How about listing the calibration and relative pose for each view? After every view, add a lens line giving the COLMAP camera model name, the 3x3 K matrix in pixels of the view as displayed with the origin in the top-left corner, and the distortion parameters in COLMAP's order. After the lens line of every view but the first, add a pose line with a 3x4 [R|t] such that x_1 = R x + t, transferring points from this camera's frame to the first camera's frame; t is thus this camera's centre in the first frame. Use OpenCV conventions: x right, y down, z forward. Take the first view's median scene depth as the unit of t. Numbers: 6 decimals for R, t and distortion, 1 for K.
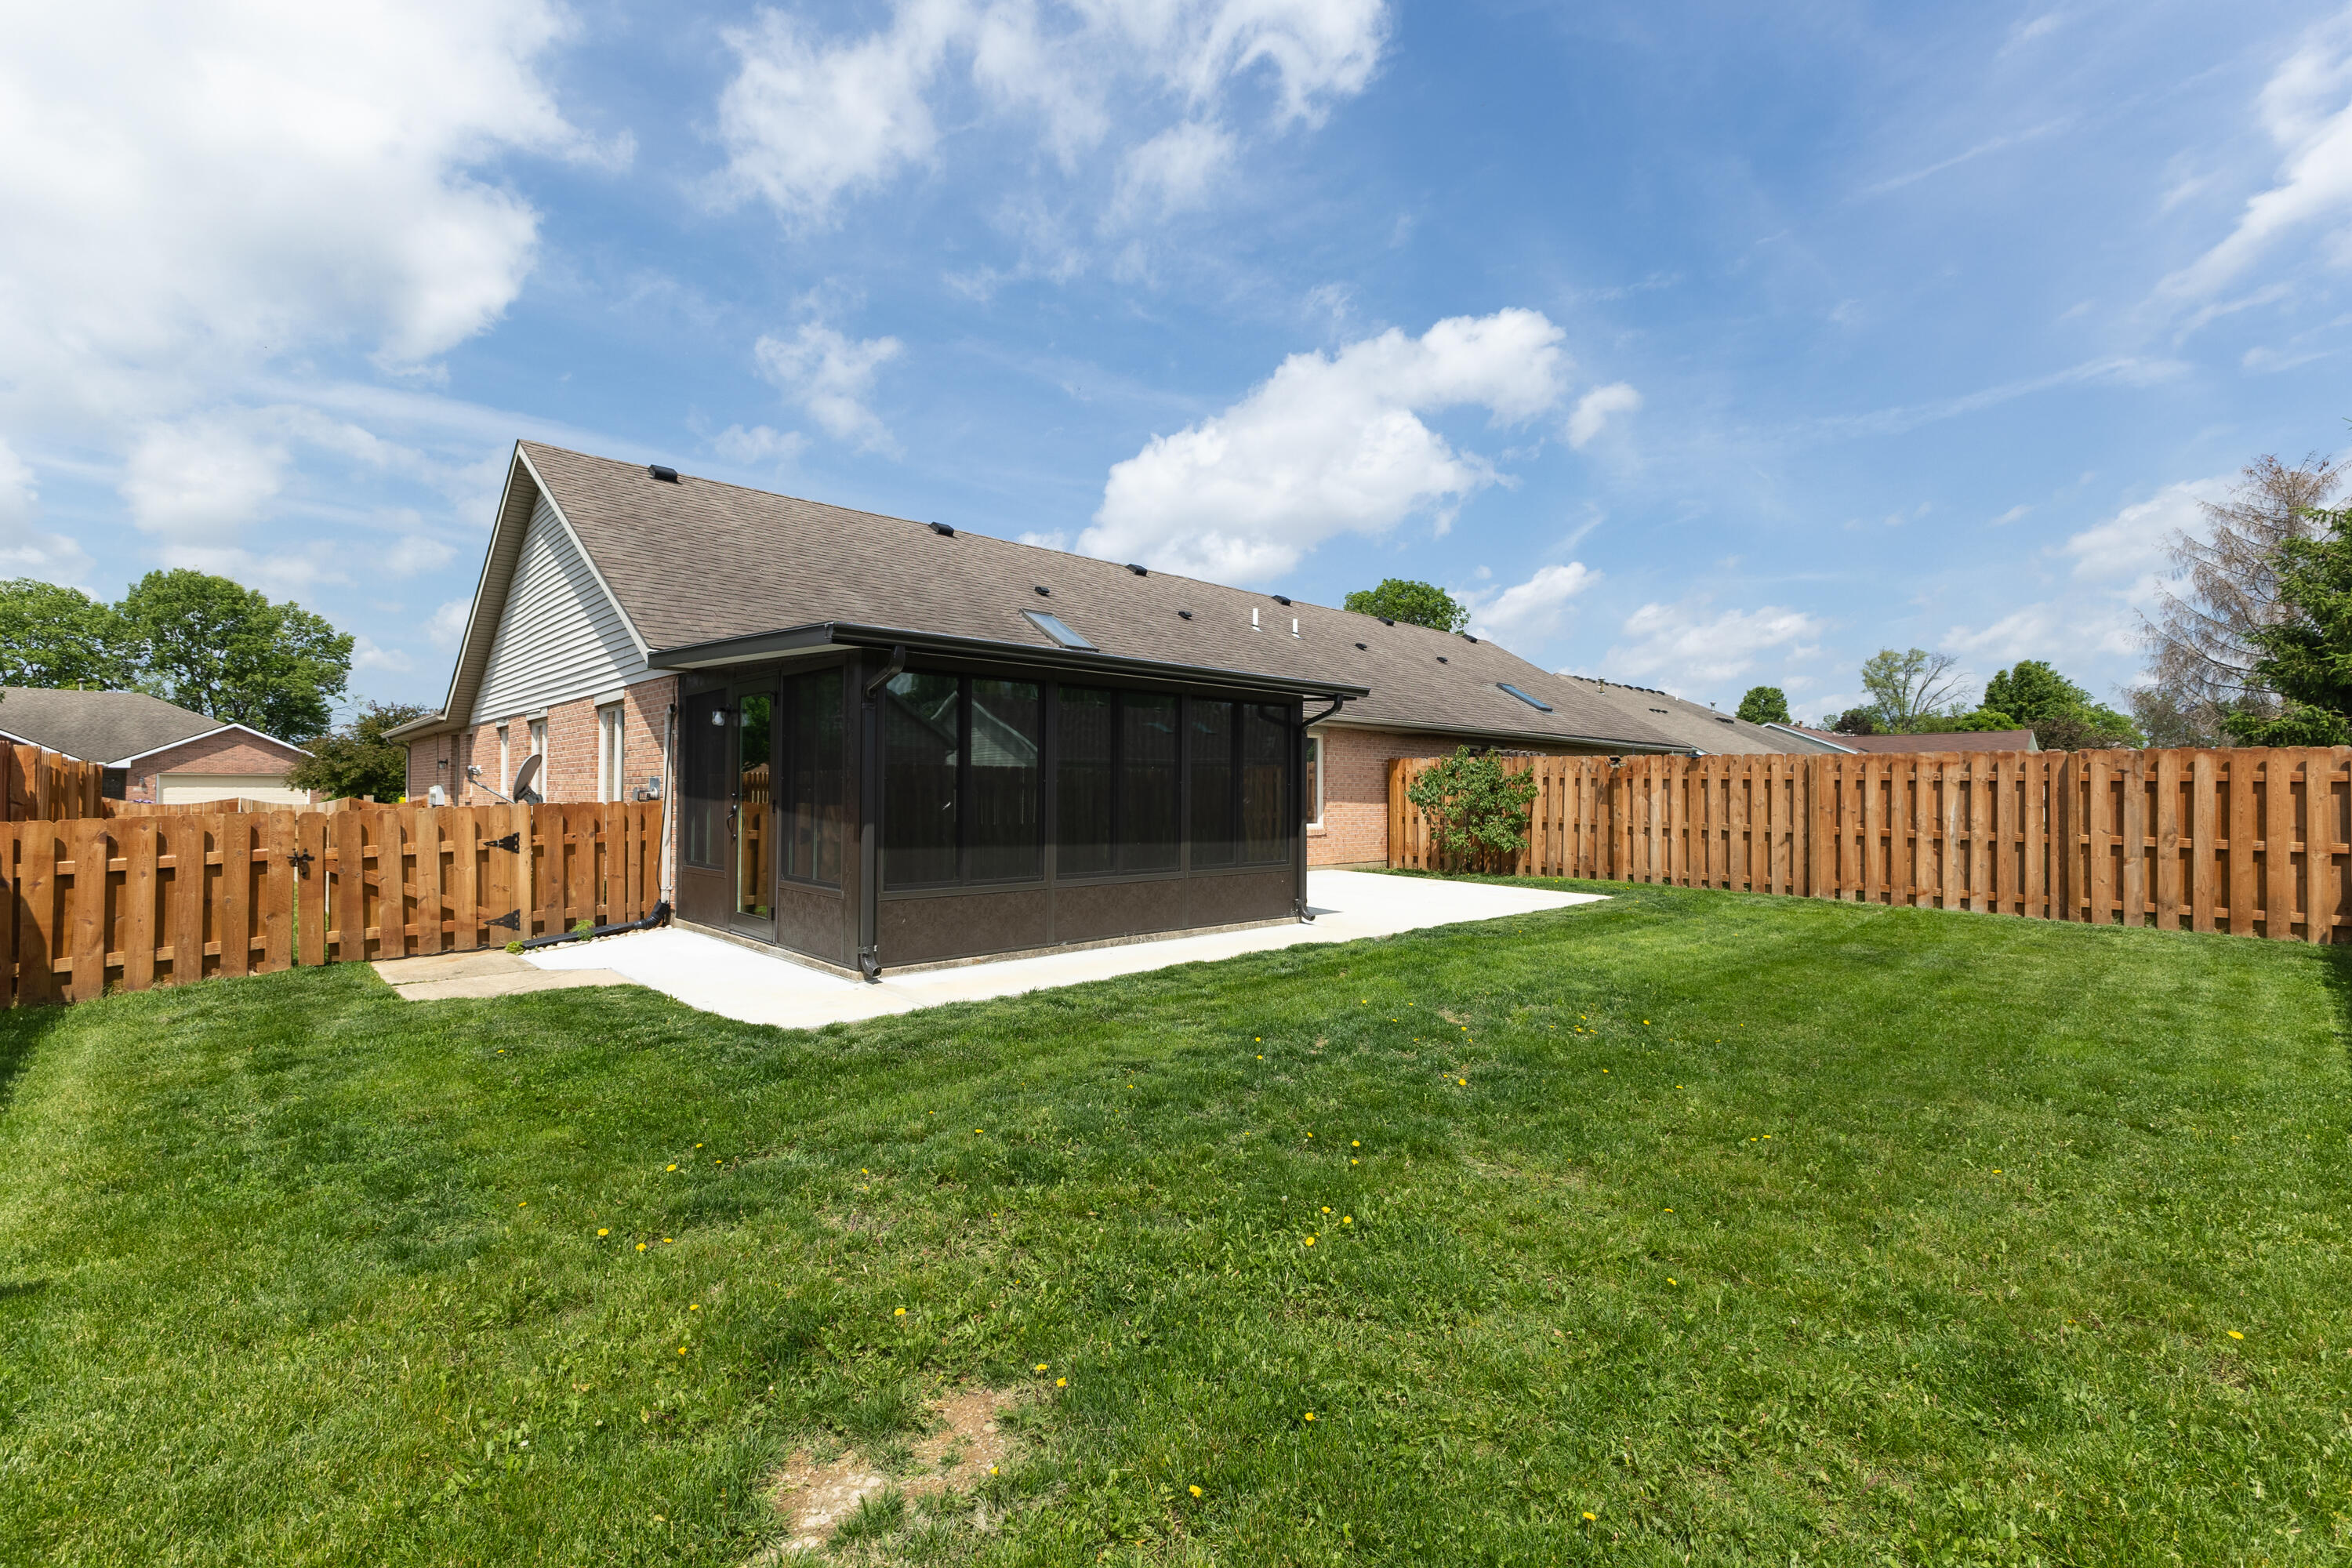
lens RADIAL K [[1018.2, 0, 1169.9], [0, 1018.2, 786.5], [0, 0, 1]] dist [0.008606, 0.000865]
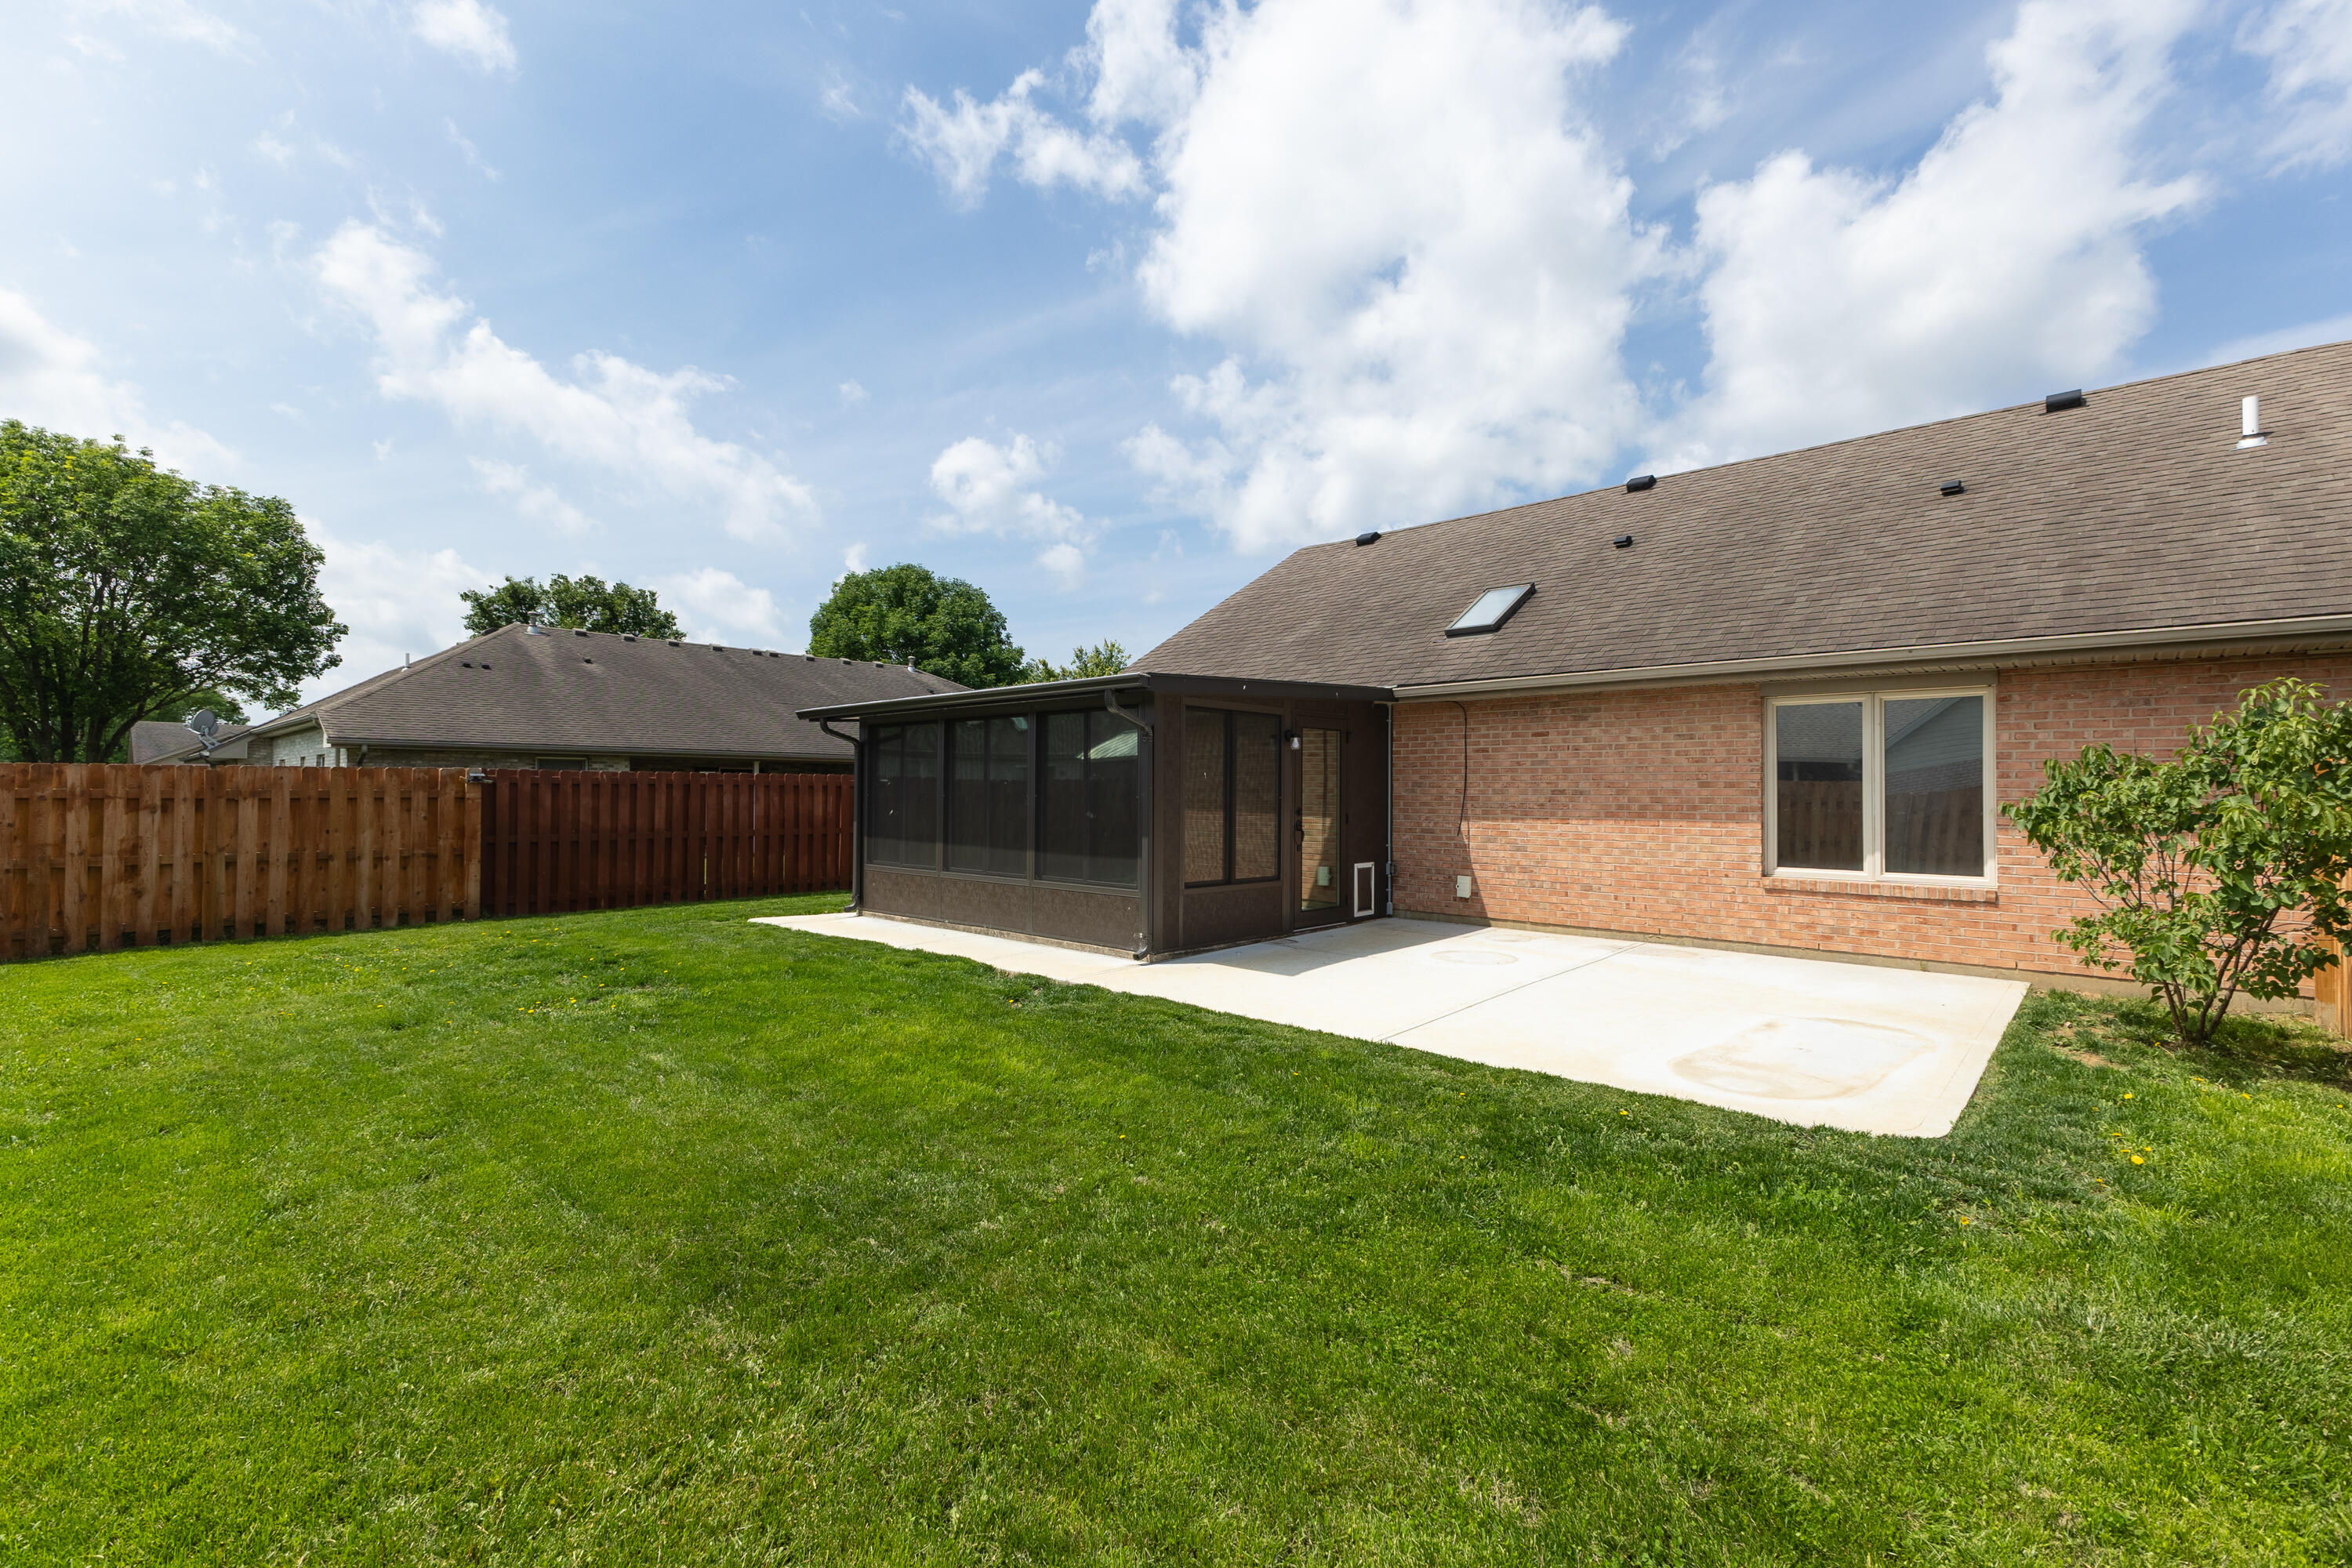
lens RADIAL K [[1018.2, 0, 1164.4], [0, 1018.2, 780.6], [0, 0, 1]] dist [0.008606, 0.000865]
pose [[0.068640, -0.016248, -0.997509, 0.783406], [0.003228, 0.999866, -0.016064, -0.001814], [0.997636, -0.002118, 0.068683, 0.774779]]
